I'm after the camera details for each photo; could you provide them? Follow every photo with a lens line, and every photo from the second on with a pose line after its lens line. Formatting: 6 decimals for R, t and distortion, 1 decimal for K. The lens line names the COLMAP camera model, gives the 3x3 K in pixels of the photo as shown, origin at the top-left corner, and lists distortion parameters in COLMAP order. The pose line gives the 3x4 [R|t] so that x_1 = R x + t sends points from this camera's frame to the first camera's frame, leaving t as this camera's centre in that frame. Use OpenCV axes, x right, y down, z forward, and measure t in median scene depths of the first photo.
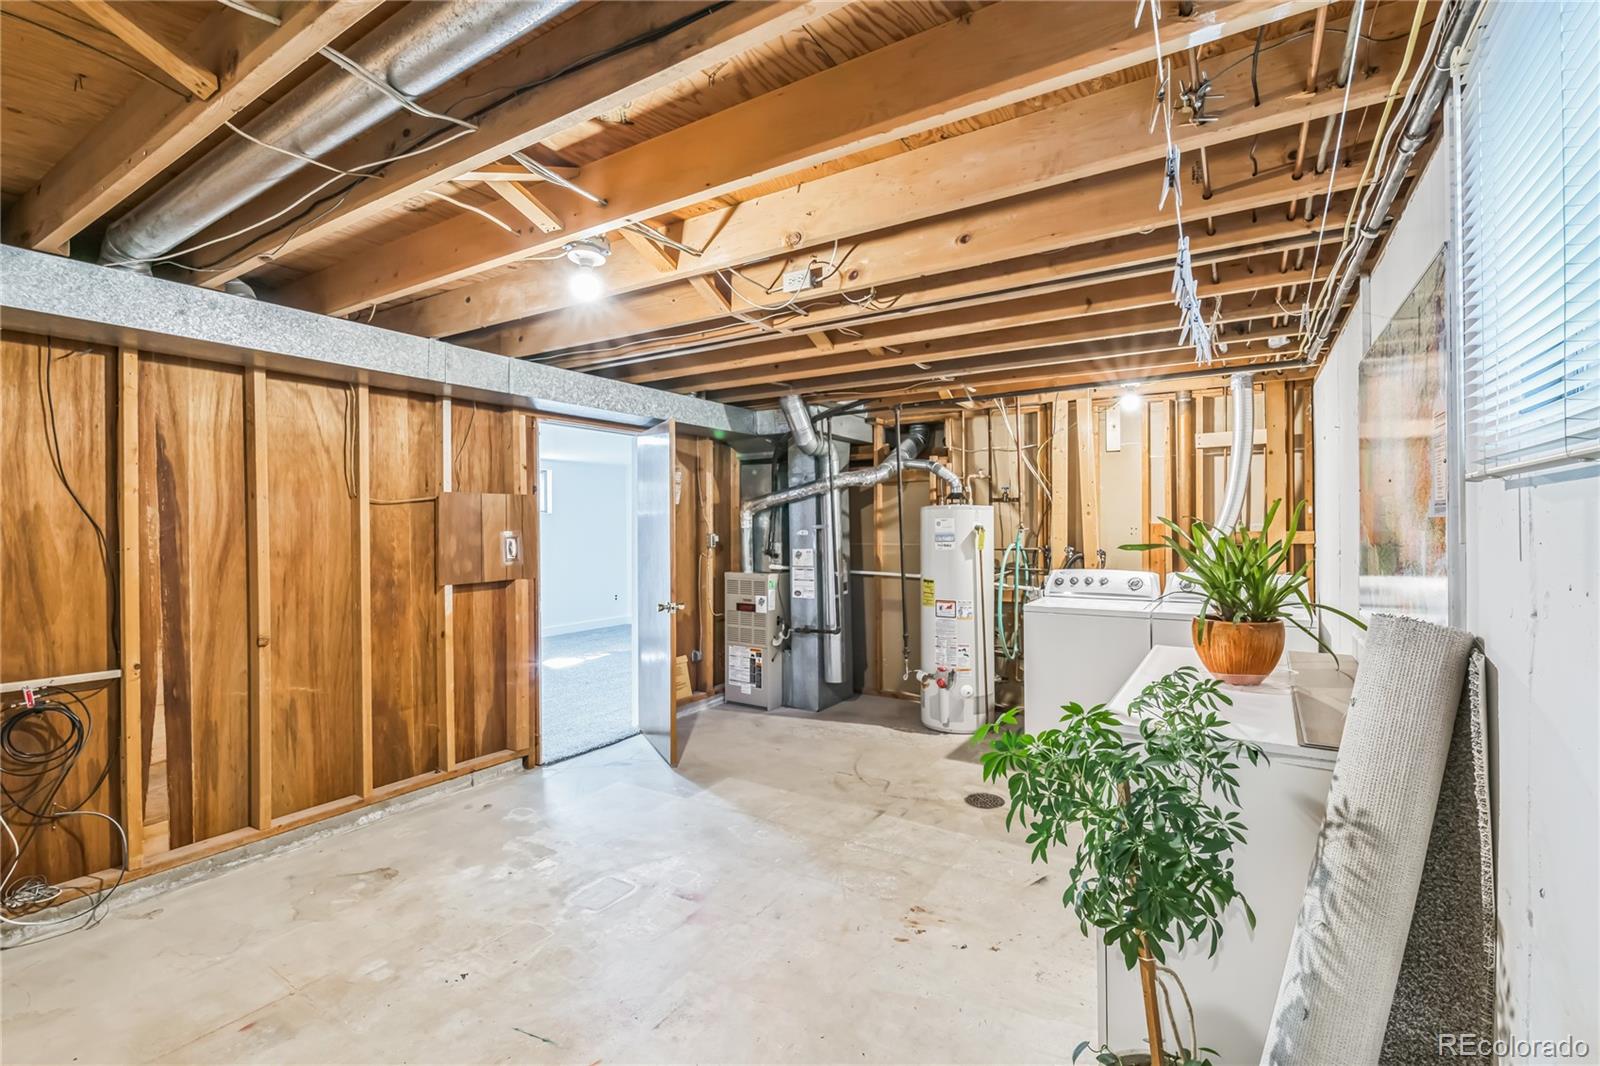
lens RADIAL K [[696.7, 0, 803.7], [0, 696.7, 528.7], [0, 0, 1]] dist [-0.002516, -0.007556]
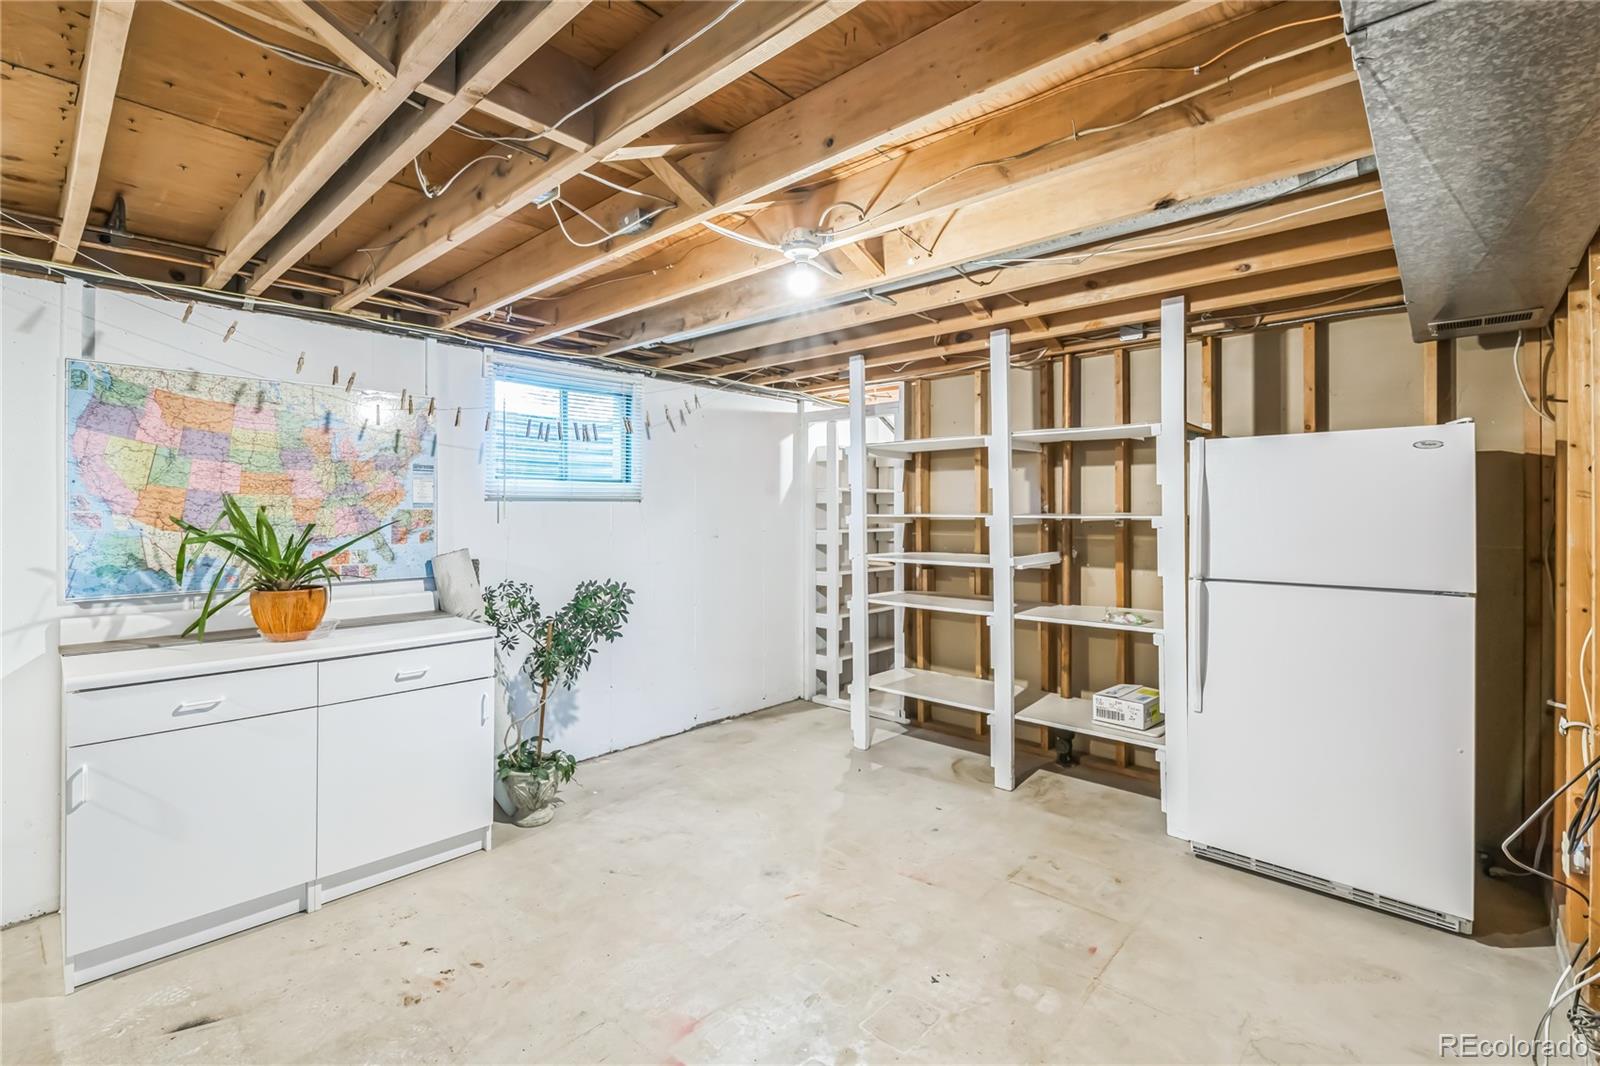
lens RADIAL K [[696.7, 0, 803.7], [0, 696.7, 528.7], [0, 0, 1]] dist [-0.002516, -0.007556]
pose [[-0.983960, -0.001973, 0.178381, -0.504595], [0.003297, 0.999567, 0.029244, -0.008792], [-0.178361, 0.029363, -0.983527, 2.051591]]
